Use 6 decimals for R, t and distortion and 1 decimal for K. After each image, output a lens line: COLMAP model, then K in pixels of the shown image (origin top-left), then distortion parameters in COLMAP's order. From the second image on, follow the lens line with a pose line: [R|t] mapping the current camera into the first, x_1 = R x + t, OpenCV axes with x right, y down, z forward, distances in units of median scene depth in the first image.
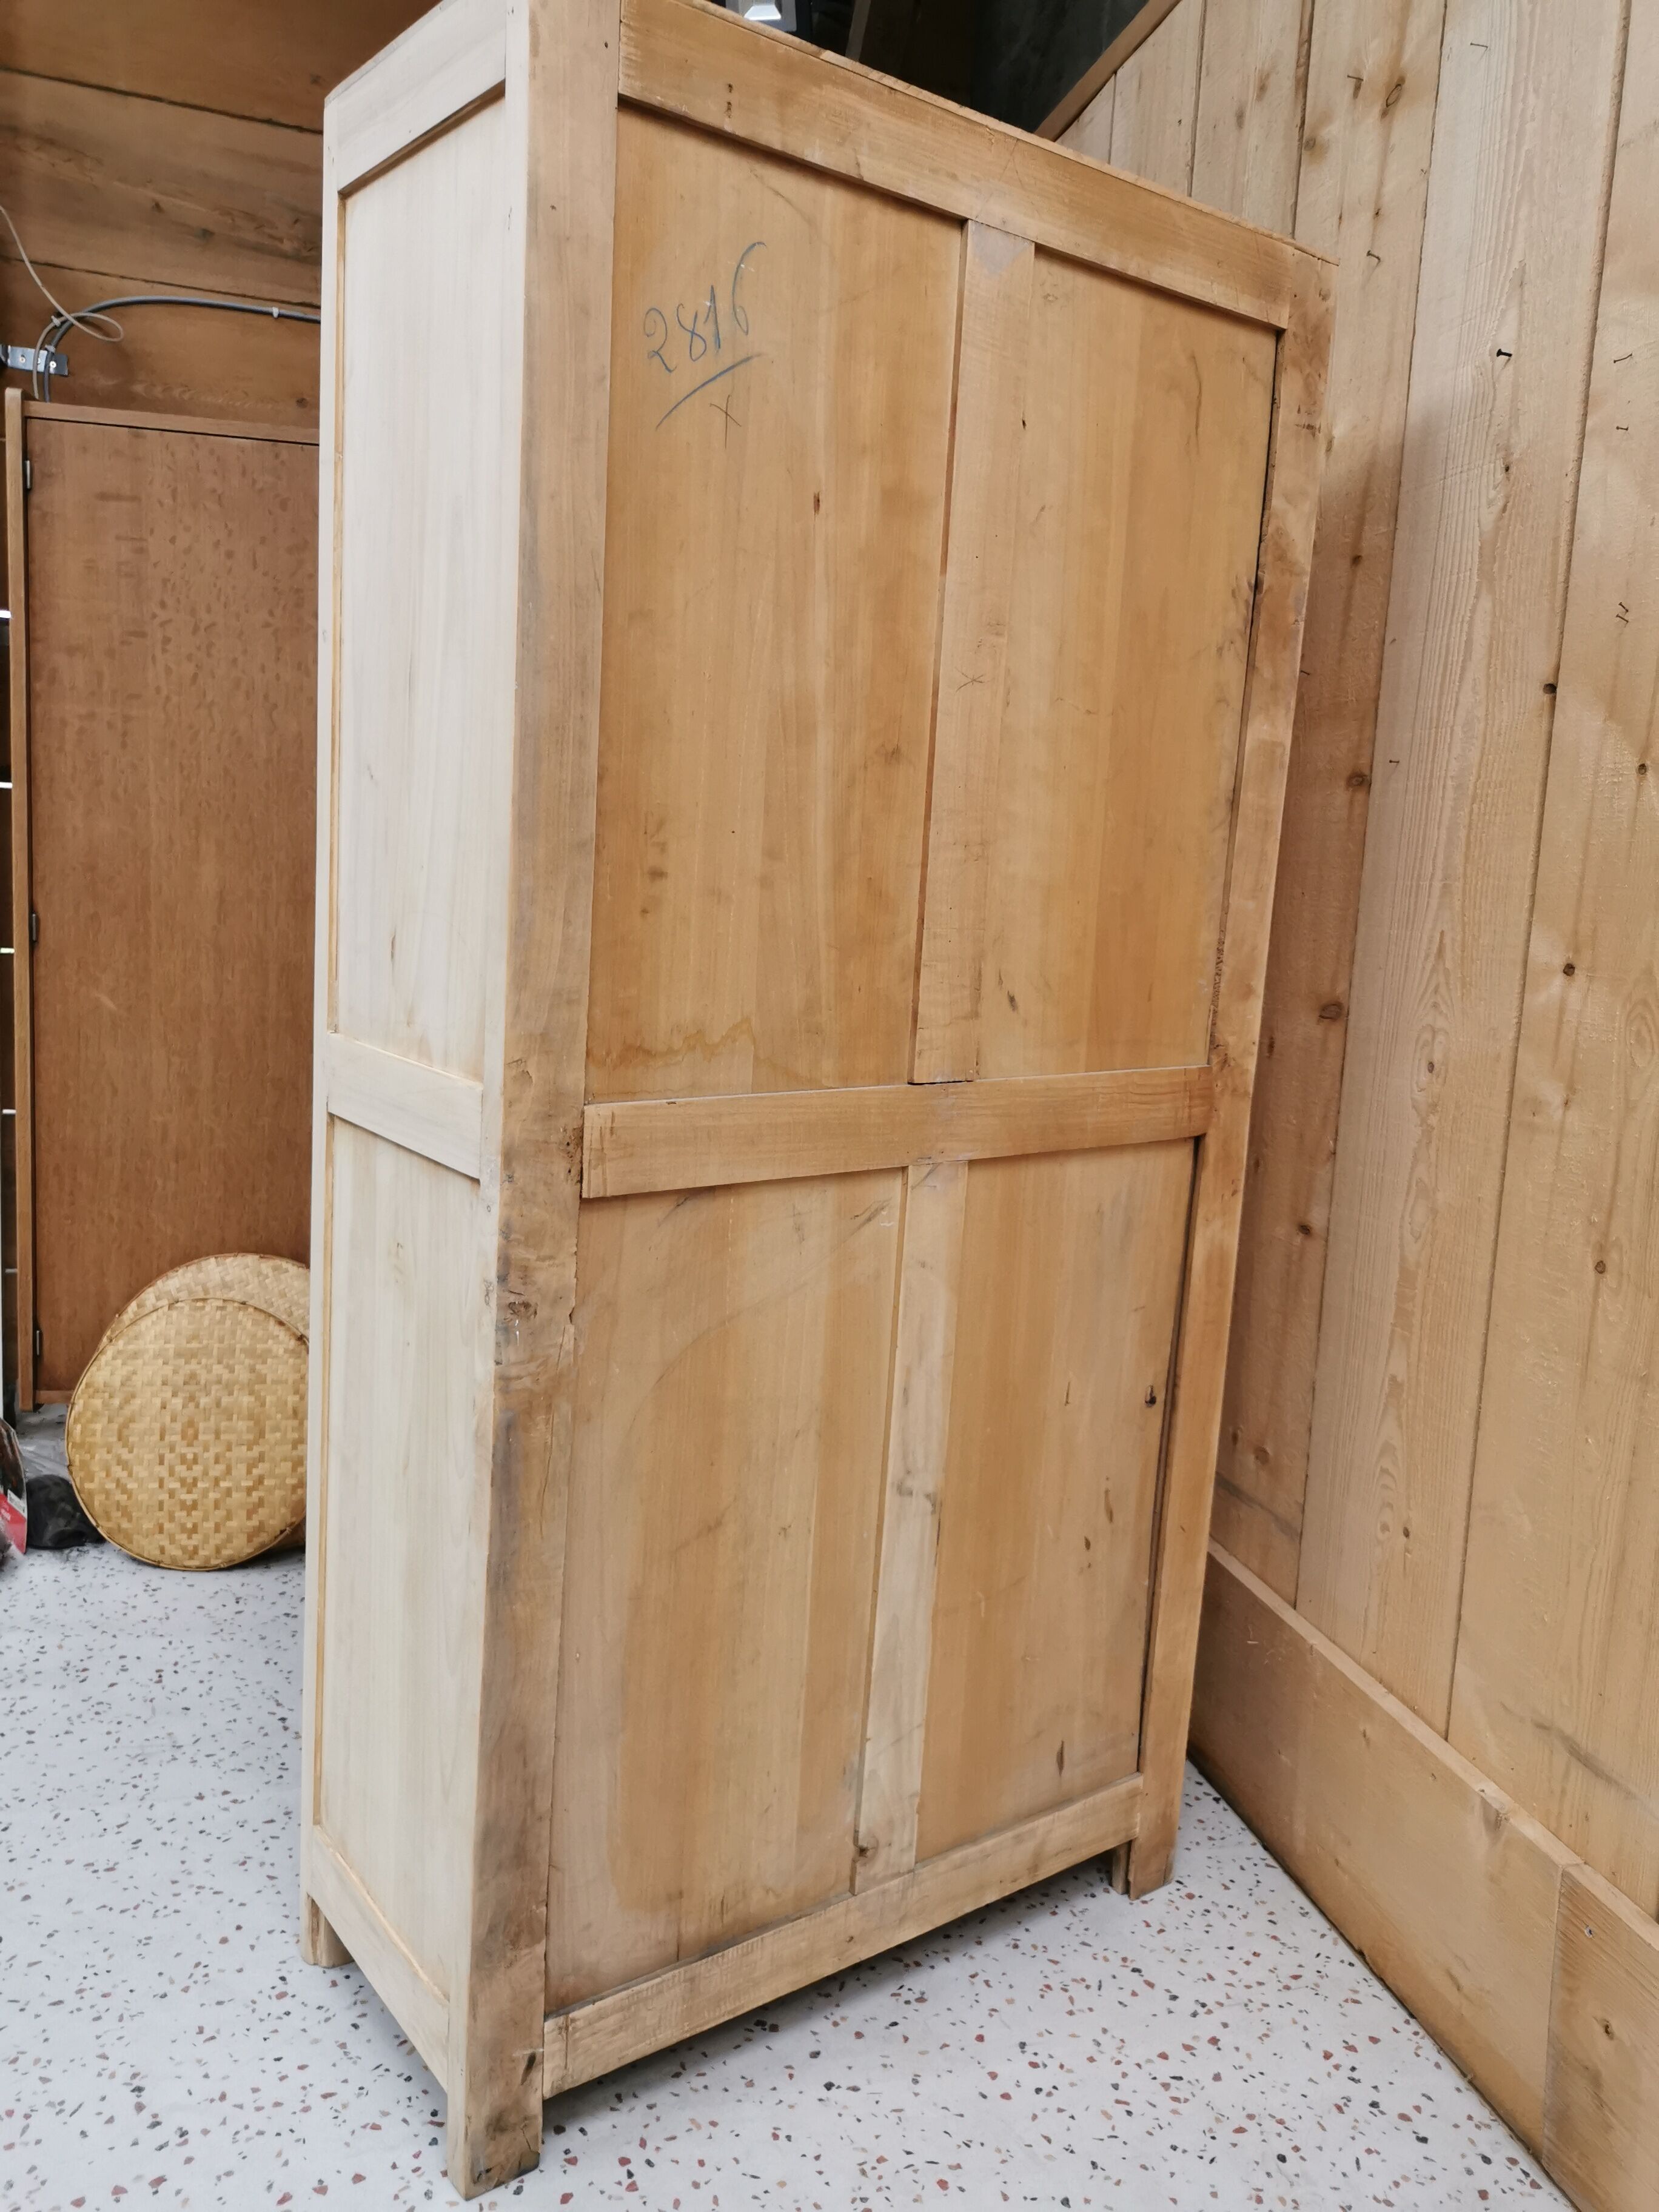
lens RADIAL K [[1726.9, 0, 816.3], [0, 1726.9, 1108.0], [0, 0, 1]] dist [0.038539, -0.017189]
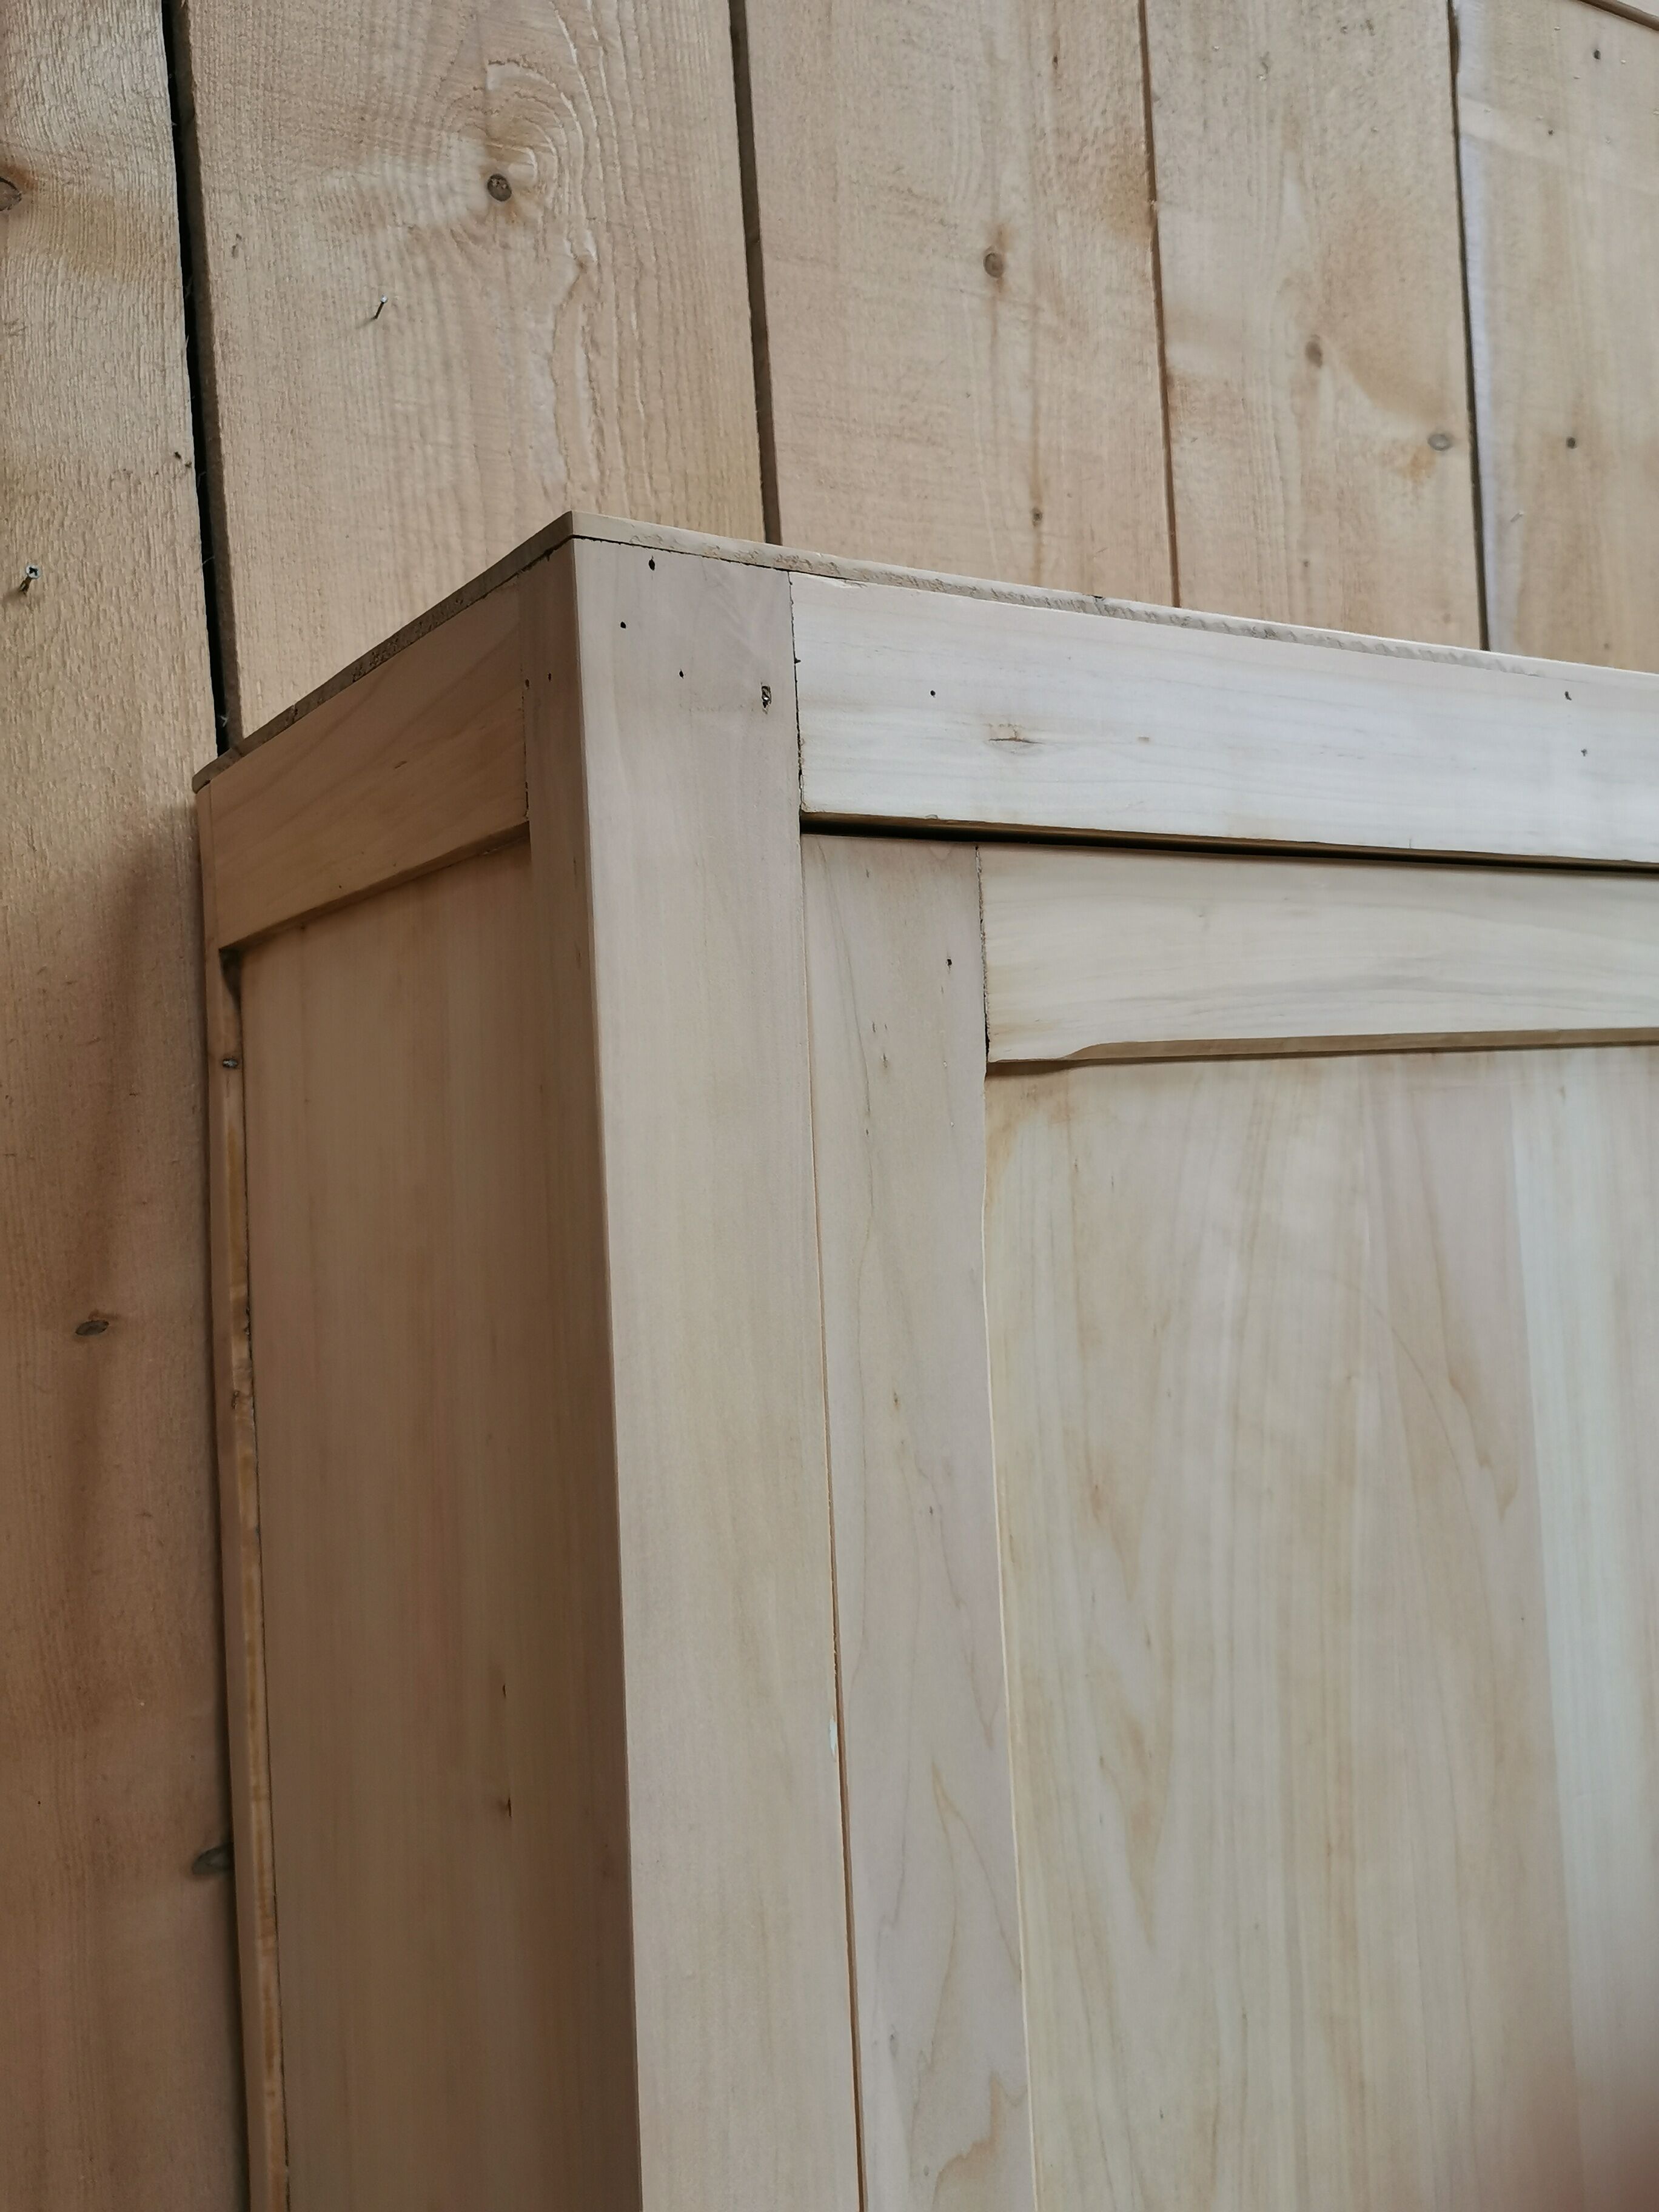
lens RADIAL K [[1906.5, 0, 861.3], [0, 1906.5, 1103.4], [0, 0, 1]] dist [0.051718, -0.048563]
pose [[-0.349178, -0.044132, 0.936016, -0.171159], [0.166150, 0.980147, 0.108195, -0.438181], [-0.922208, 0.193299, -0.334914, 1.120410]]
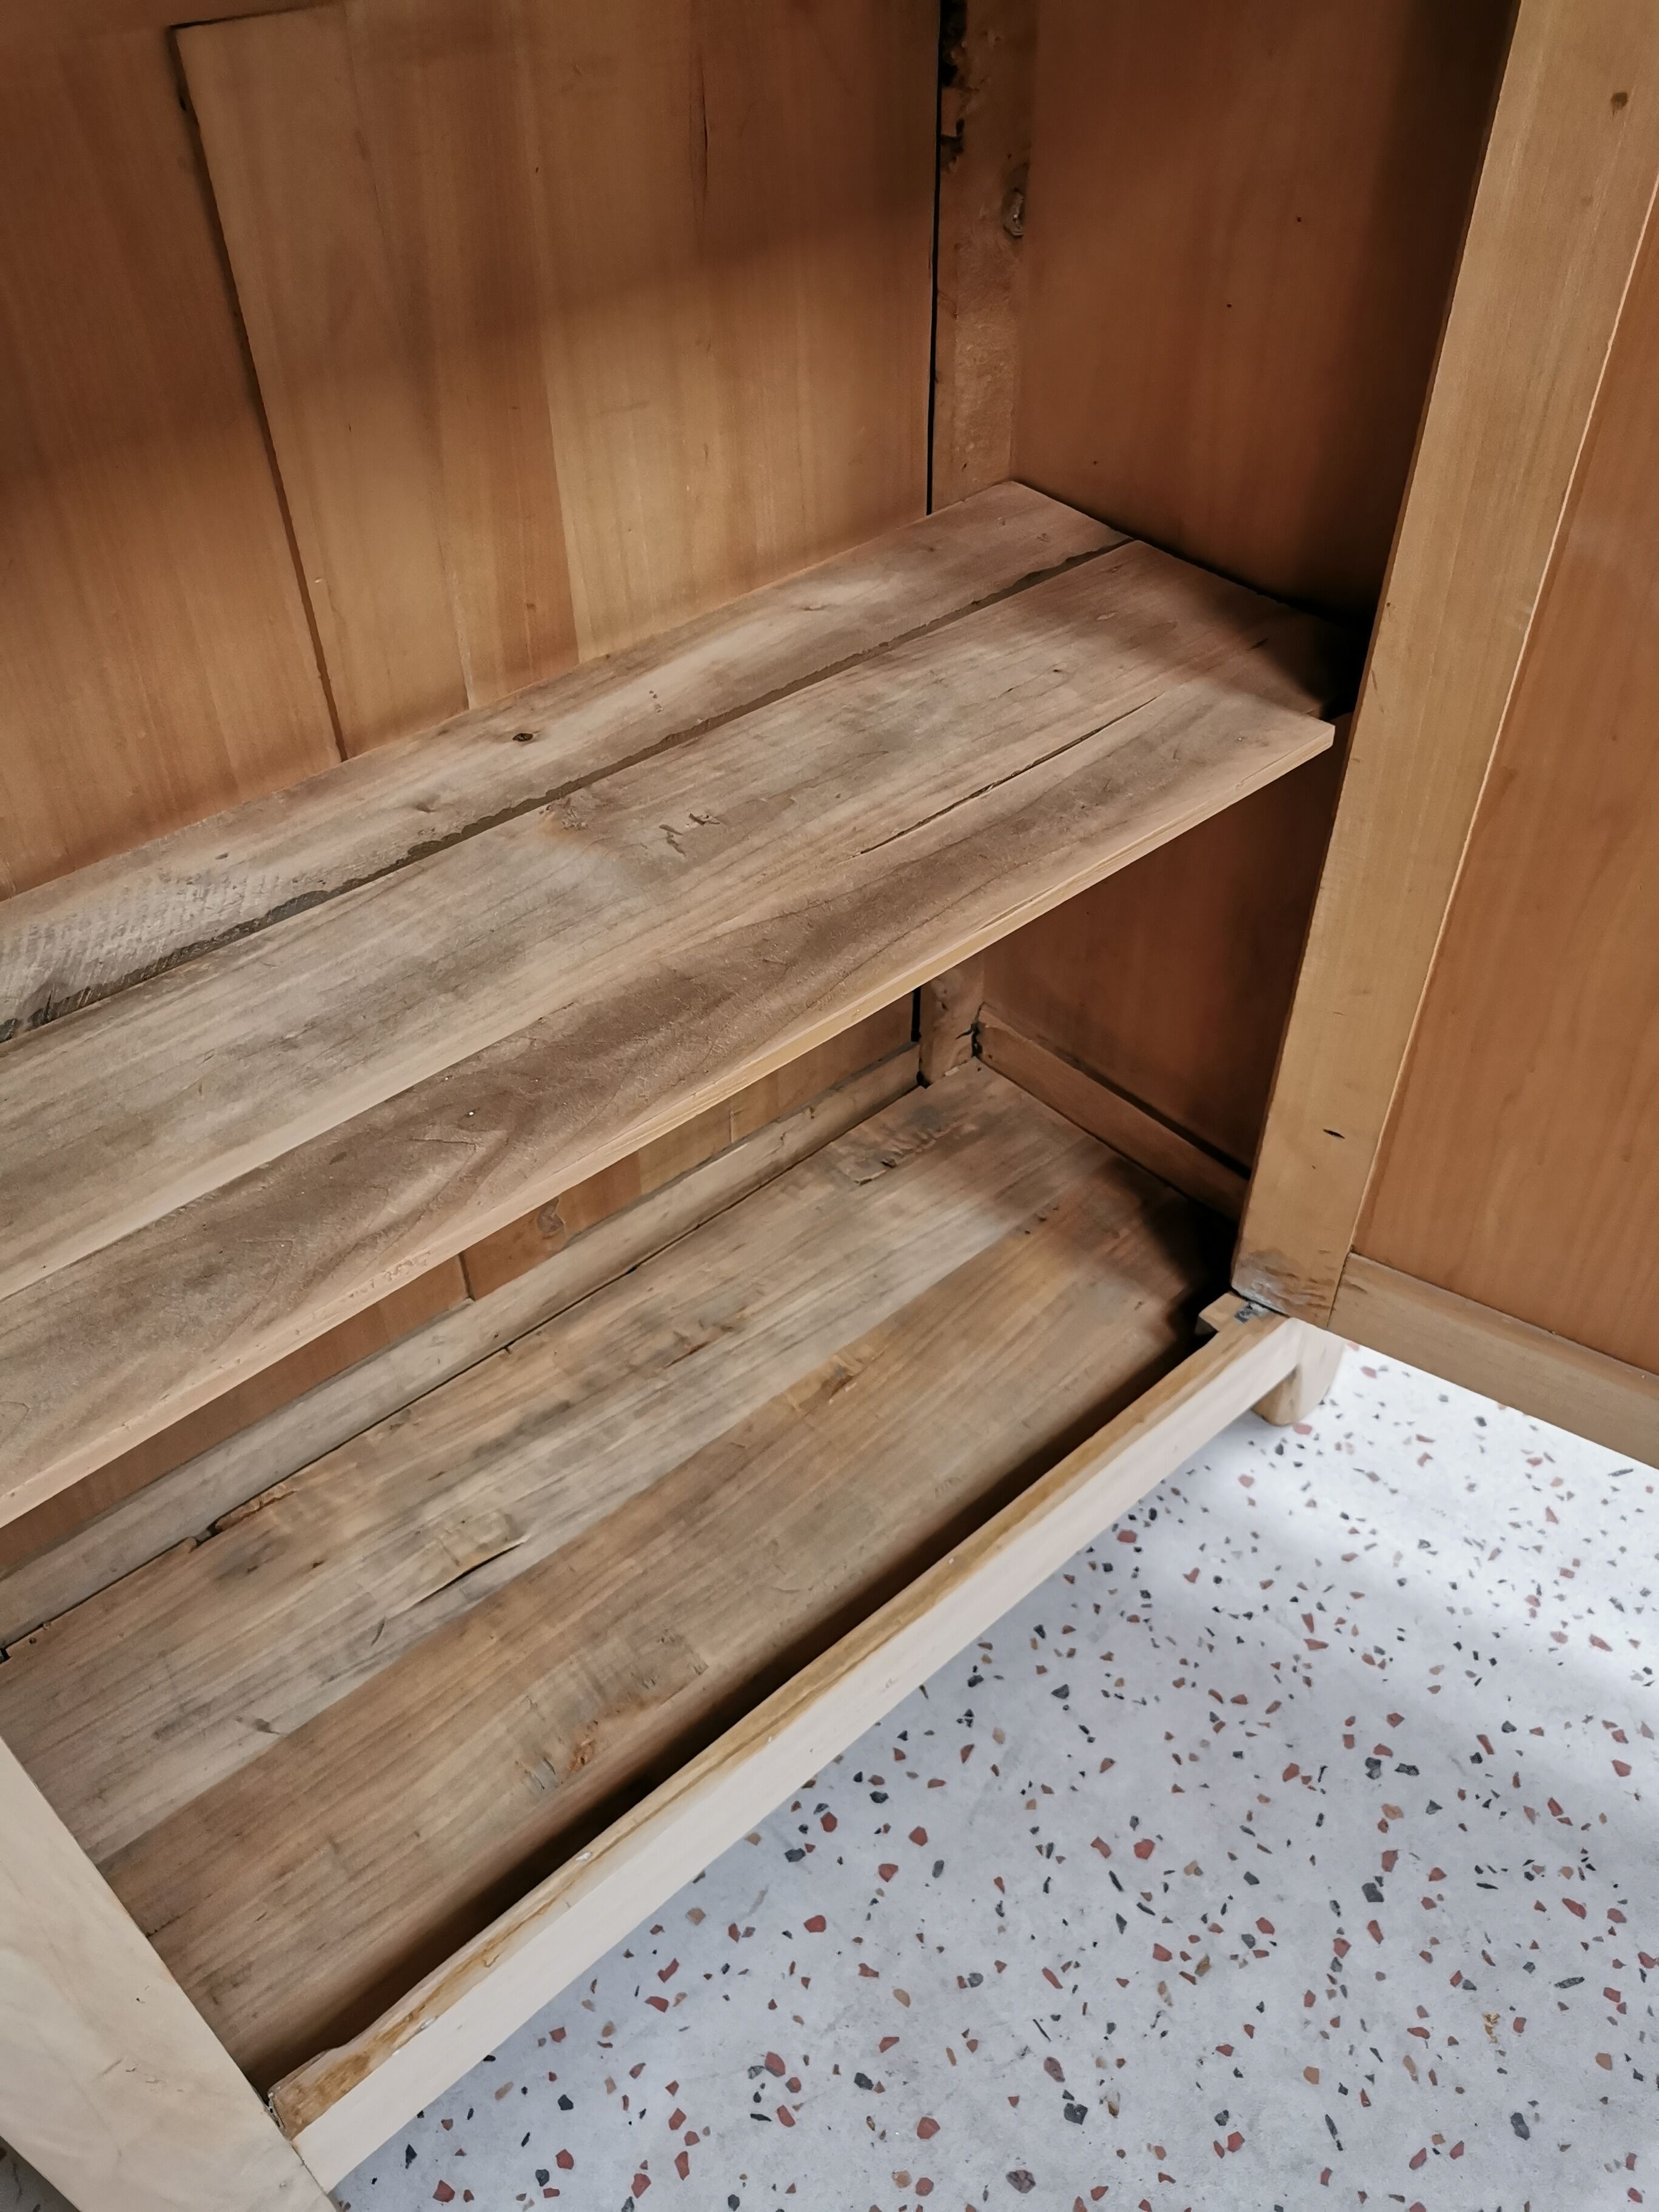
lens RADIAL K [[1726.9, 0, 830.9], [0, 1726.9, 1125.2], [0, 0, 1]] dist [0.038539, -0.017189]
pose [[-0.459862, -0.627066, 0.628741, -0.103793], [0.123718, 0.655900, 0.744640, -0.067269], [-0.879329, 0.420219, -0.224045, 1.008577]]
